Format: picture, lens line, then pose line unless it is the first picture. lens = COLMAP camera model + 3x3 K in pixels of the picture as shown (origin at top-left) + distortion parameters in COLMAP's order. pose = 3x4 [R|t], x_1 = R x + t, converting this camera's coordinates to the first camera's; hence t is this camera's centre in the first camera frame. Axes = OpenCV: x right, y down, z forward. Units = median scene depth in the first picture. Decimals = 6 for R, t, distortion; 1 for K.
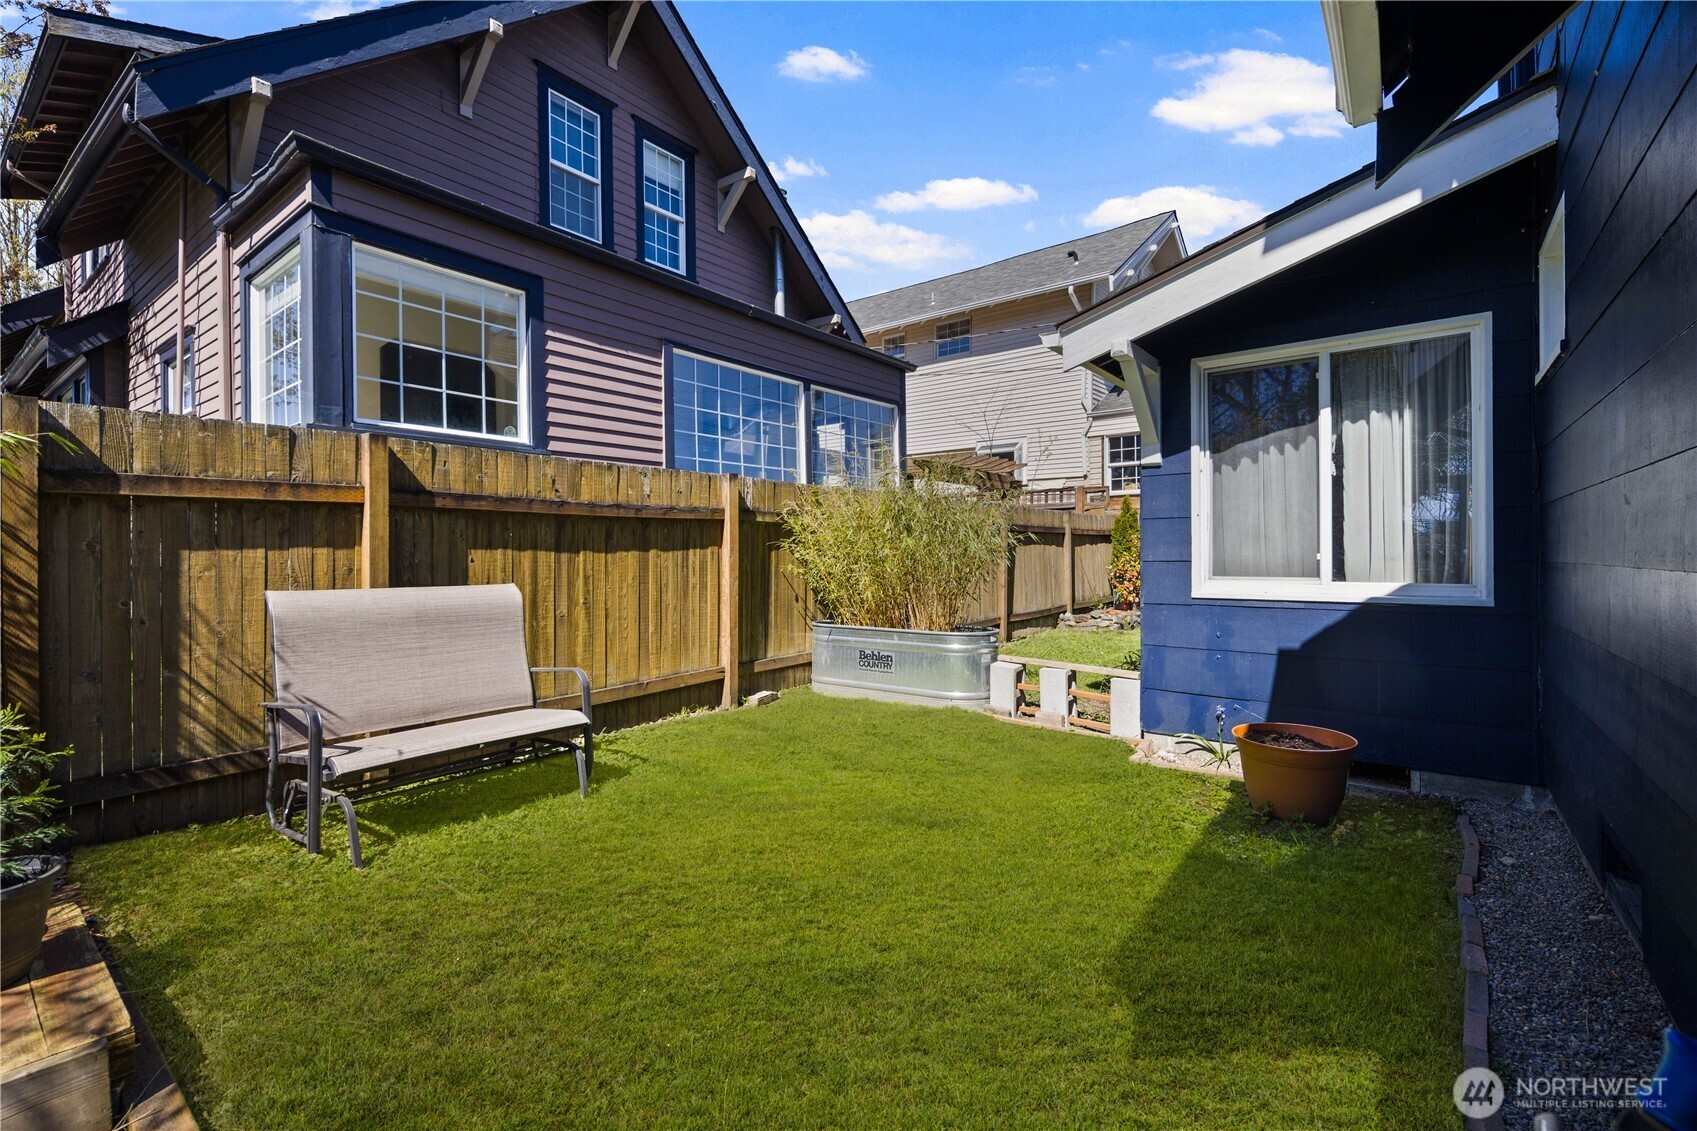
lens RADIAL K [[751.9, 0, 848.2], [0, 751.9, 558.7], [0, 0, 1]] dist [0.001612, -0.000987]
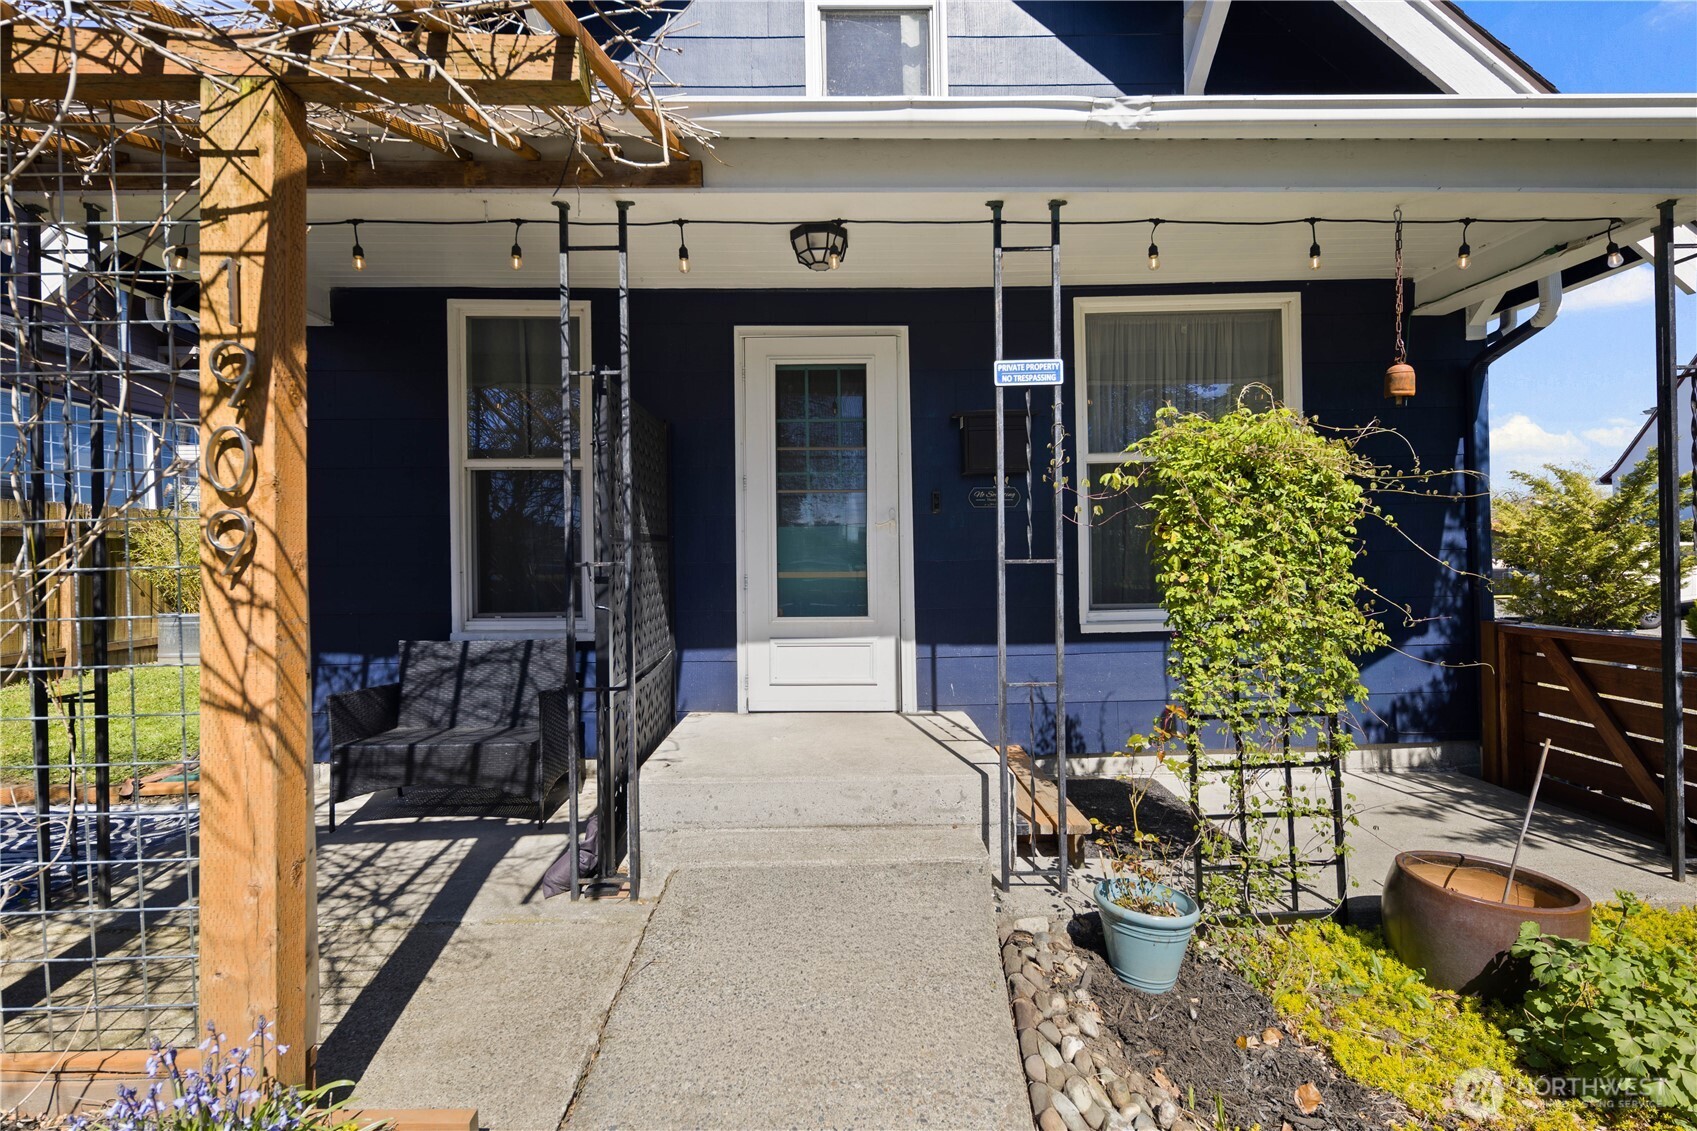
lens RADIAL K [[751.9, 0, 839.4], [0, 751.9, 563.3], [0, 0, 1]] dist [0.001612, -0.000987]
pose [[0.785841, 0.002529, 0.618424, 0.077718], [0.003722, 0.999954, -0.008819, 0.013271], [-0.618418, 0.009232, 0.785795, -0.812898]]
